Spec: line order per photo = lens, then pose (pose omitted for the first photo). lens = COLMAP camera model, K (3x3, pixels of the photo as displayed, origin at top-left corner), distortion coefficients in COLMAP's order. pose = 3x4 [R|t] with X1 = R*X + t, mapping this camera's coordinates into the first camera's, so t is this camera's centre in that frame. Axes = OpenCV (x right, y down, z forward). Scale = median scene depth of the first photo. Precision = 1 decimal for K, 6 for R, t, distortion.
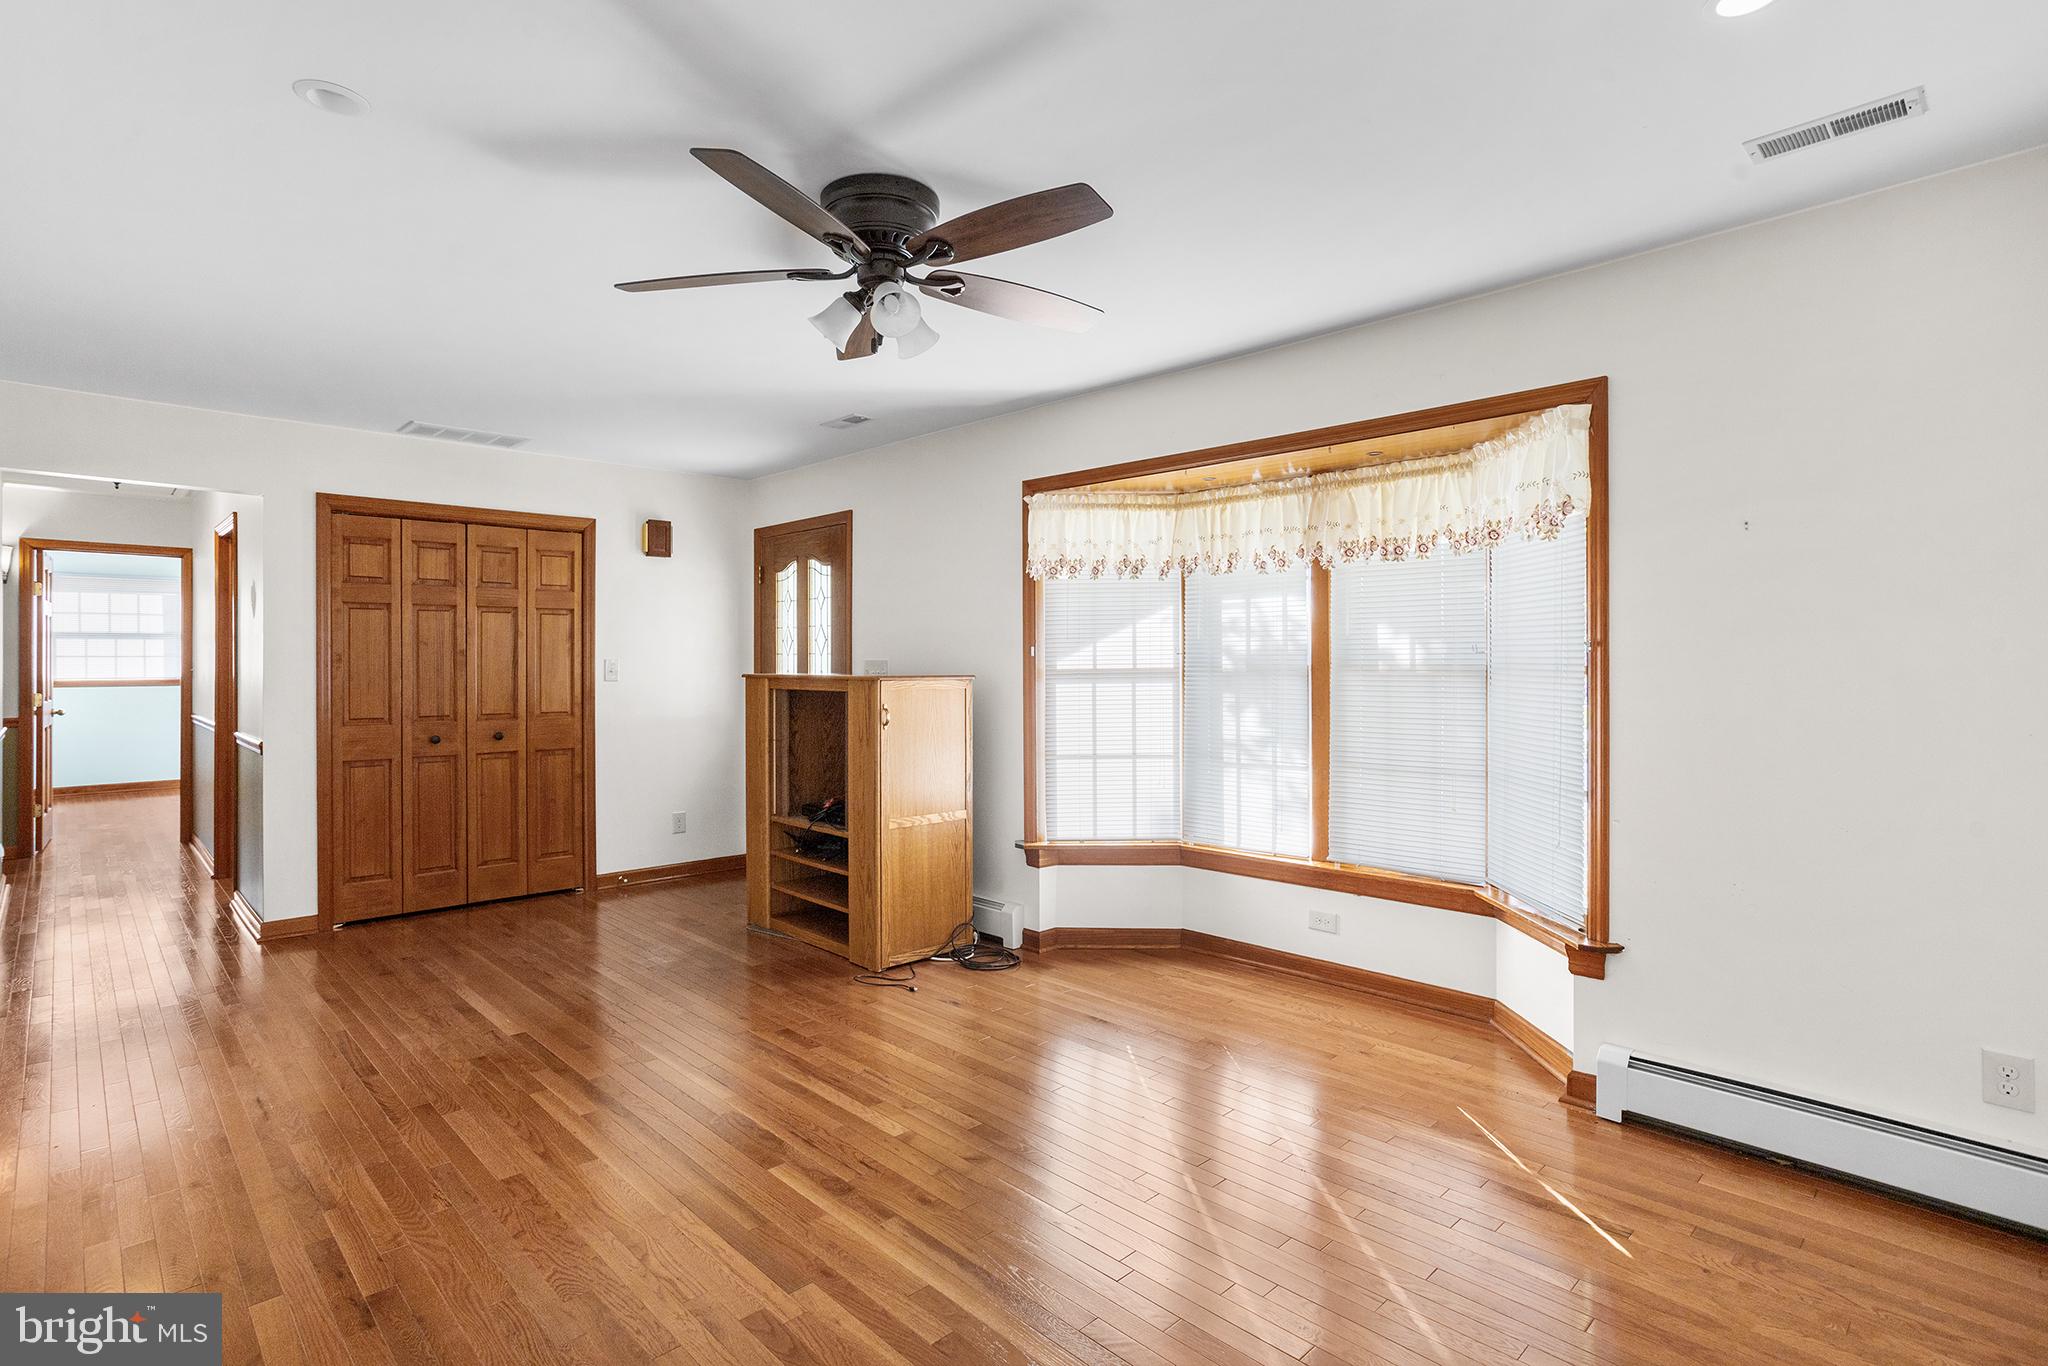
lens RADIAL K [[1016.1, 0, 1000.0], [0, 1016.1, 648.0], [0, 0, 1]] dist [-0.052873, 0.036644]
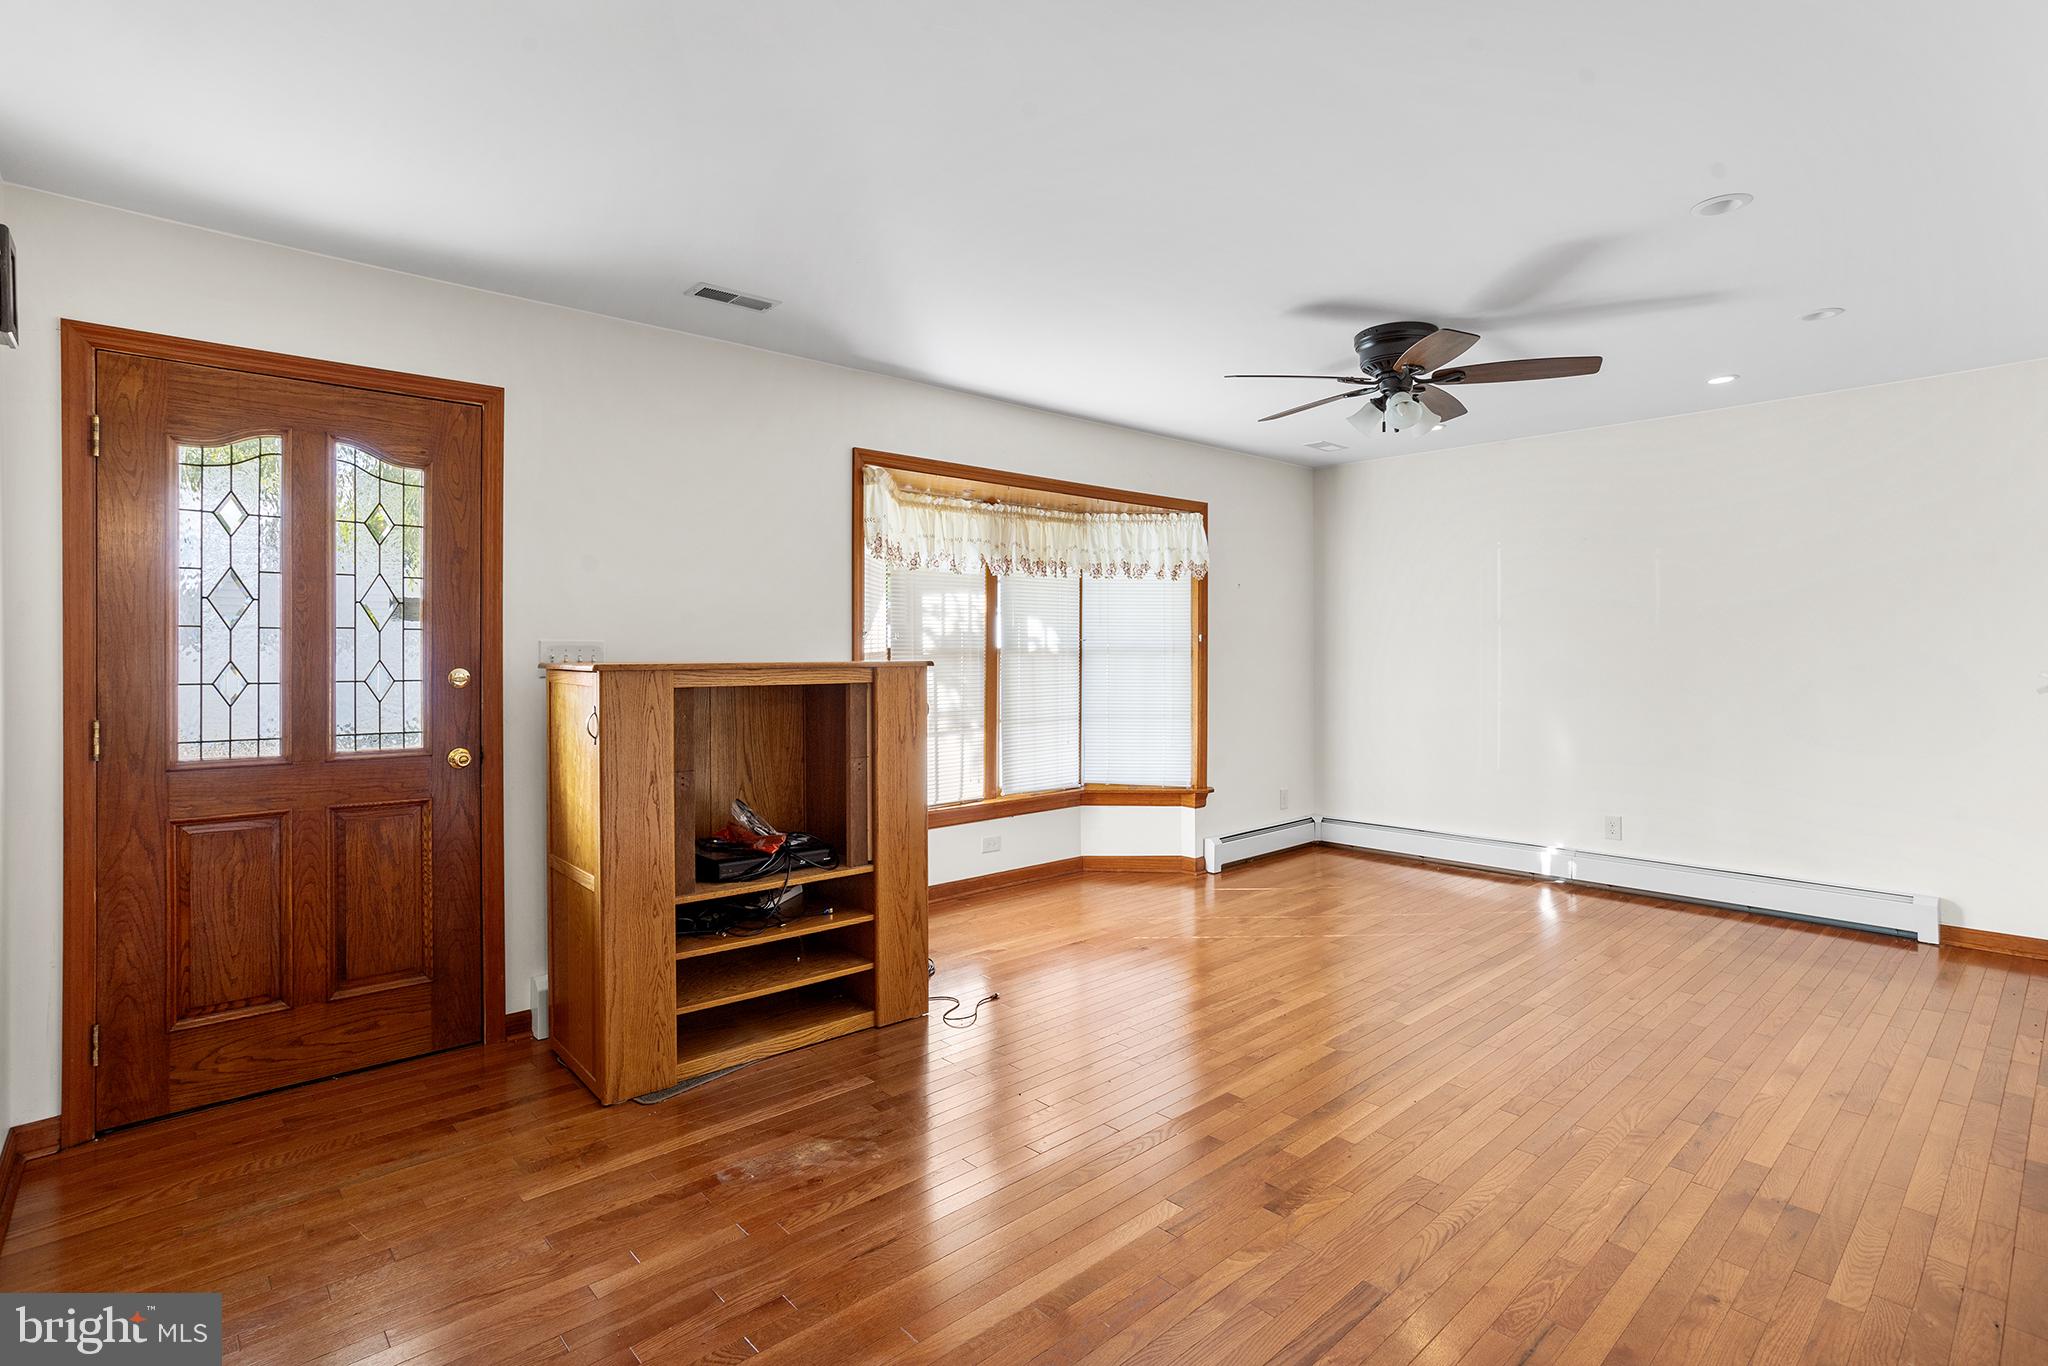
lens RADIAL K [[1016.1, 0, 1000.0], [0, 1016.1, 648.0], [0, 0, 1]] dist [-0.052873, 0.036644]
pose [[0.031880, 0.002344, 0.999489, -1.035690], [-0.013291, 0.999910, -0.001921, 0.018971], [-0.999403, -0.013223, 0.031908, 0.984387]]
